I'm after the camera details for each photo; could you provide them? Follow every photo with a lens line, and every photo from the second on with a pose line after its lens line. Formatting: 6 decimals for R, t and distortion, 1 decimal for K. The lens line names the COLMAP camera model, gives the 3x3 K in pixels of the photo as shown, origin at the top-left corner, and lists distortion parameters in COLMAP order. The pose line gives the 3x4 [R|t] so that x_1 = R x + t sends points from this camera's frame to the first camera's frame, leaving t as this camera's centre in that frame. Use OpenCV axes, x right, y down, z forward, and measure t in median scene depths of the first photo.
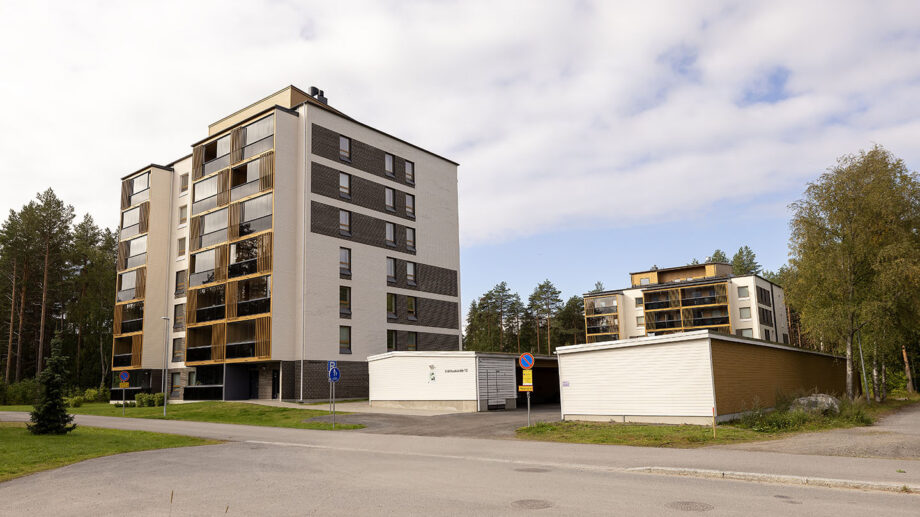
lens RADIAL K [[614.6, 0, 458.5], [0, 614.6, 259.9], [0, 0, 1]] dist [-0.002268, -0.000191]
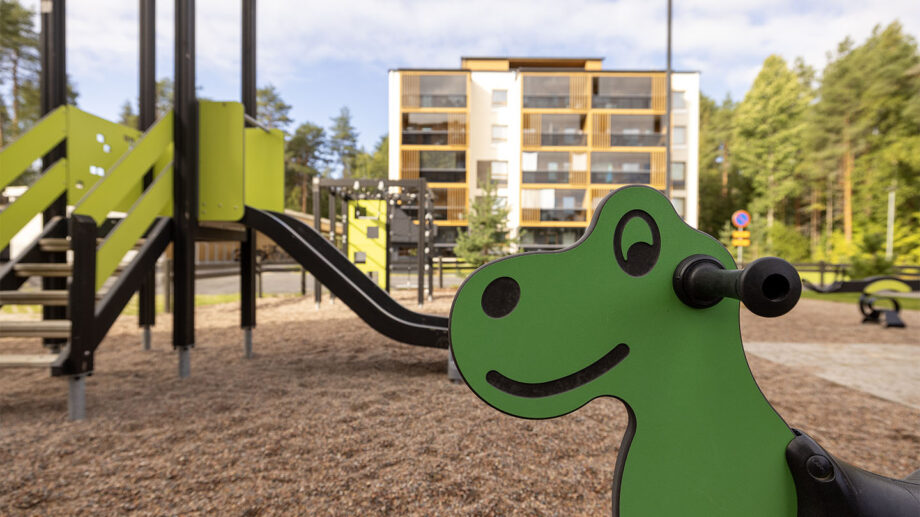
lens RADIAL K [[466.8, 0, 463.1], [0, 466.8, 260.2], [0, 0, 1]] dist [0.003737, -0.001243]
pose [[0.792420, 0.027410, 0.609359, 0.012774], [-0.150520, 0.976884, 0.151796, 0.105137], [-0.591113, -0.212007, 0.778228, 0.462994]]
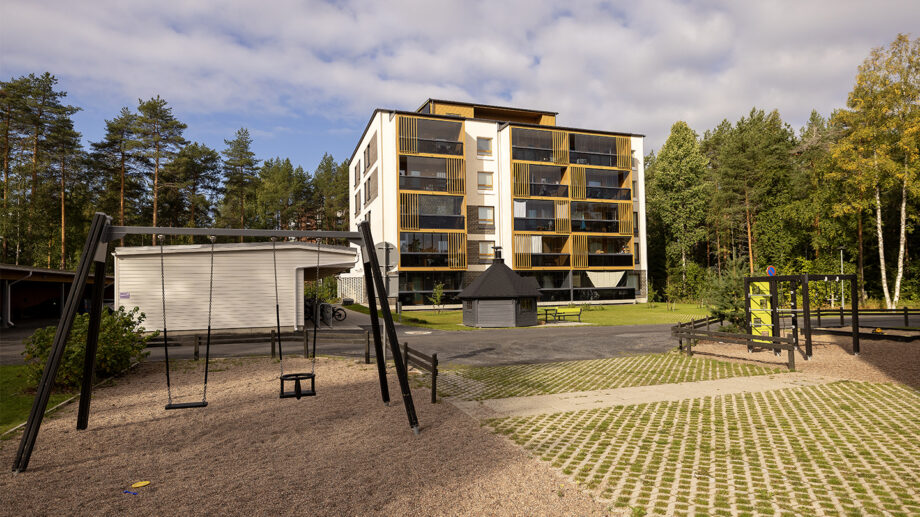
lens RADIAL K [[516.7, 0, 465.2], [0, 516.7, 268.2], [0, 0, 1]] dist [-0.001680, -0.001128]
pose [[0.543404, 0.050249, 0.837966, -0.074502], [-0.163855, 0.985356, 0.047169, 0.110696], [-0.823325, -0.162936, 0.543680, 0.514018]]
